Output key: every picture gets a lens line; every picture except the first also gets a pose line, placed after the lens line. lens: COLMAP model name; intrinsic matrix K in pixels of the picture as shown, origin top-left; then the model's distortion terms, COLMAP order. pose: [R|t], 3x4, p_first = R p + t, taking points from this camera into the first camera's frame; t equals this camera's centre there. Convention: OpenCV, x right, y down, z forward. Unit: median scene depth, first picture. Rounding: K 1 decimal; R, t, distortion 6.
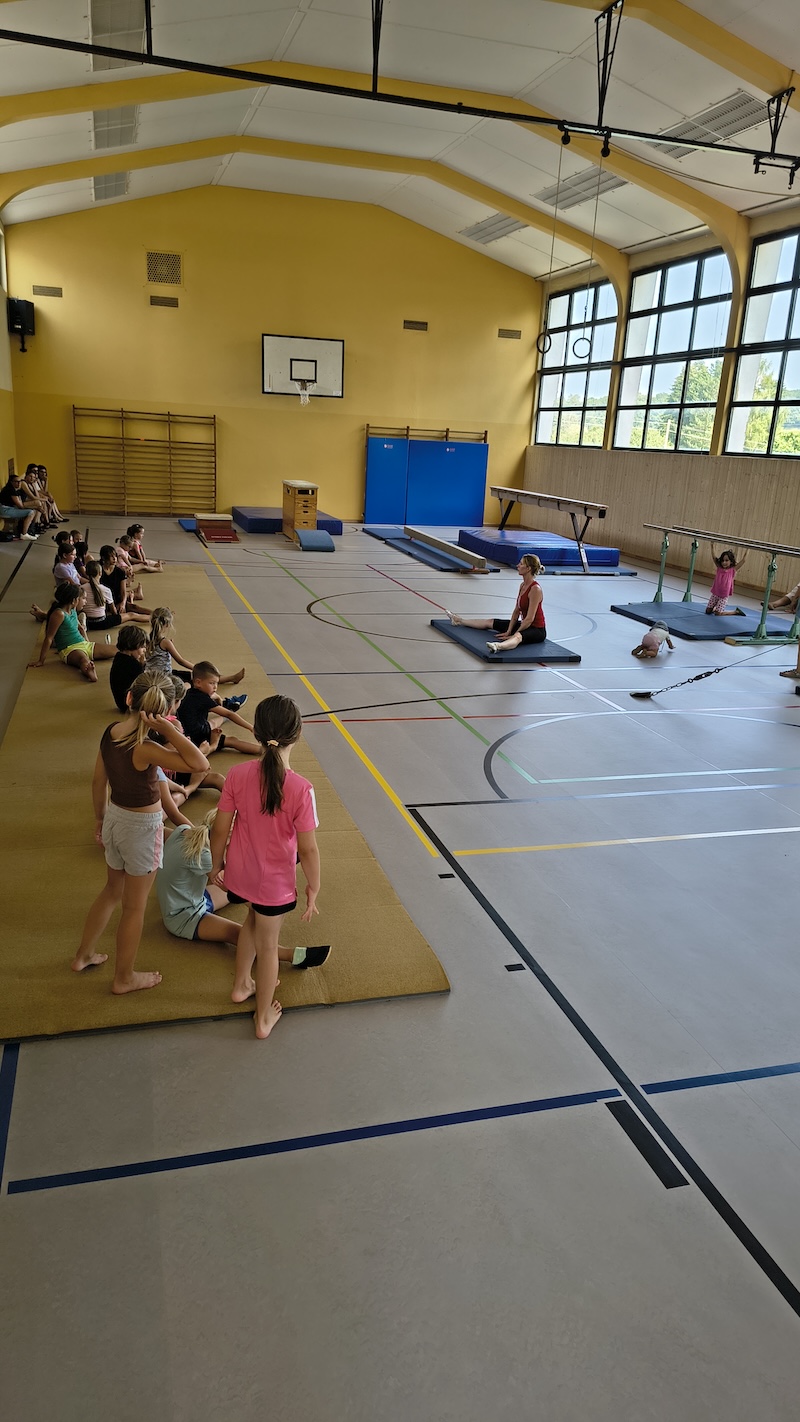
lens RADIAL K [[968.6, 0, 398.9], [0, 968.6, 713.6], [0, 0, 1]] dist [0.077775, -0.077706]
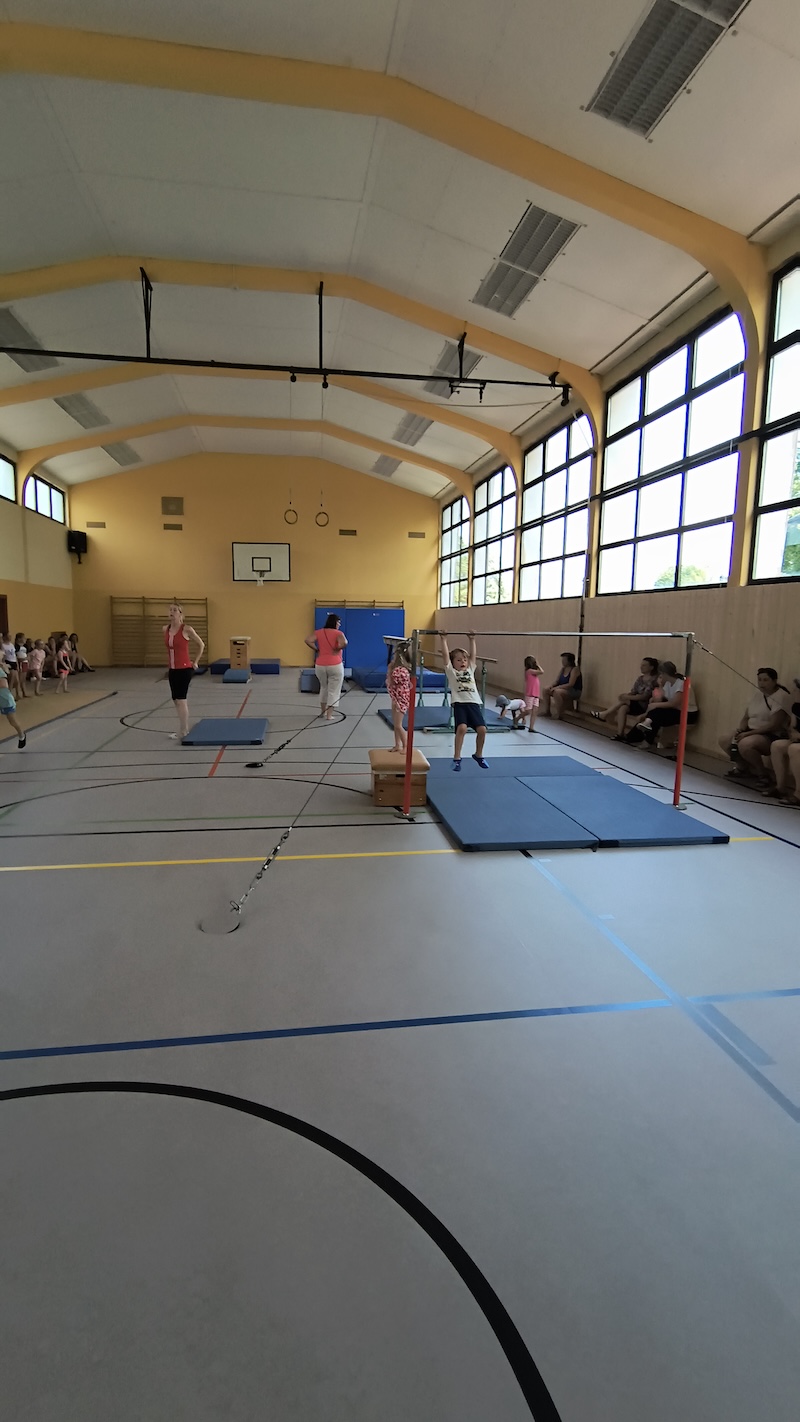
lens RADIAL K [[678.8, 0, 386.4], [0, 678.8, 711.7], [0, 0, 1]] dist [-0.016705, -0.000226]
pose [[0.991638, -0.024441, -0.126715, 0.209090], [0.004903, 0.988329, -0.152258, 0.017931], [0.128958, 0.150363, 0.980184, 0.073651]]
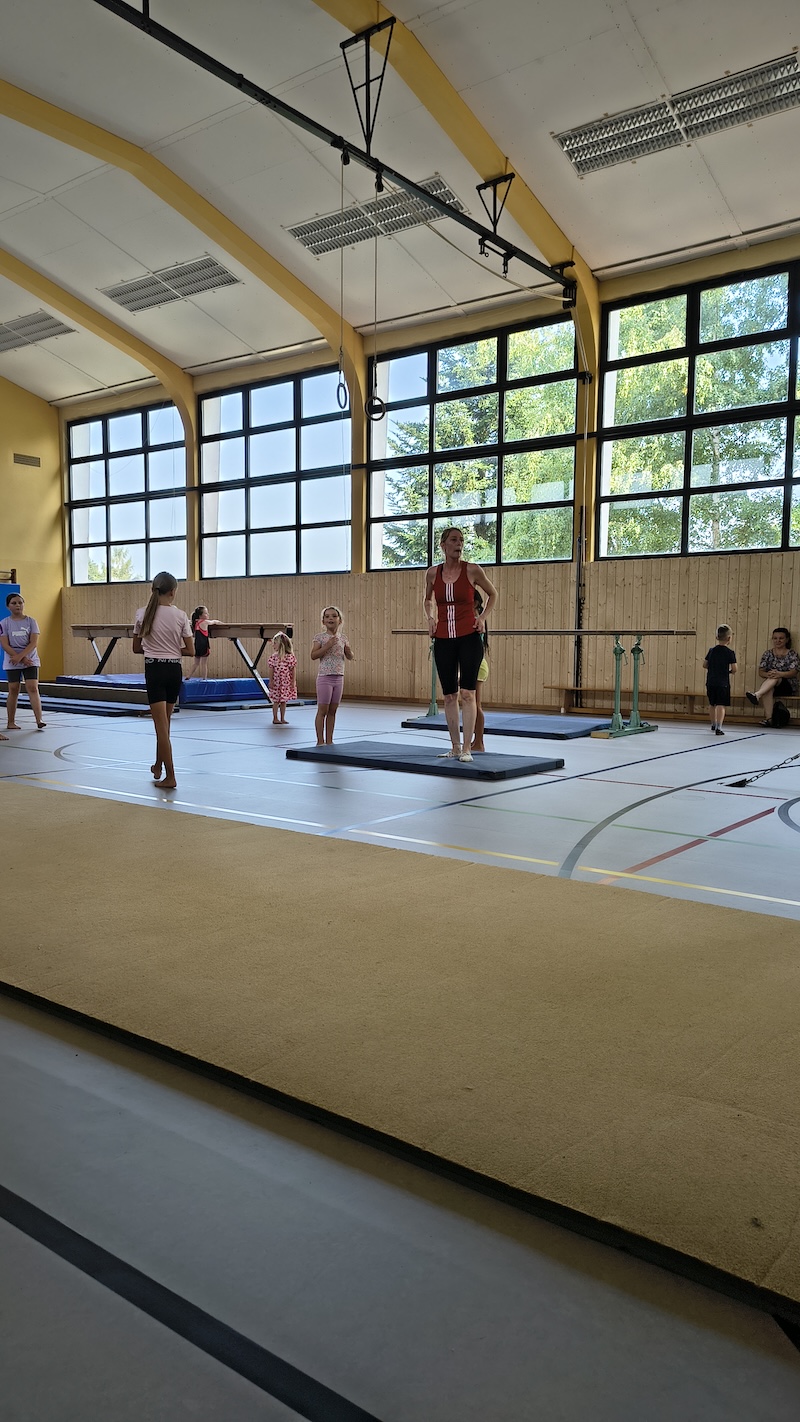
lens RADIAL K [[968.9, 0, 395.7], [0, 968.9, 715.2], [0, 0, 1]] dist [0.036570, -0.048914]
pose [[0.804385, -0.091136, 0.587077, -0.161777], [0.196203, 0.973473, -0.117708, -0.013698], [-0.560776, 0.209869, 0.800928, 0.215062]]
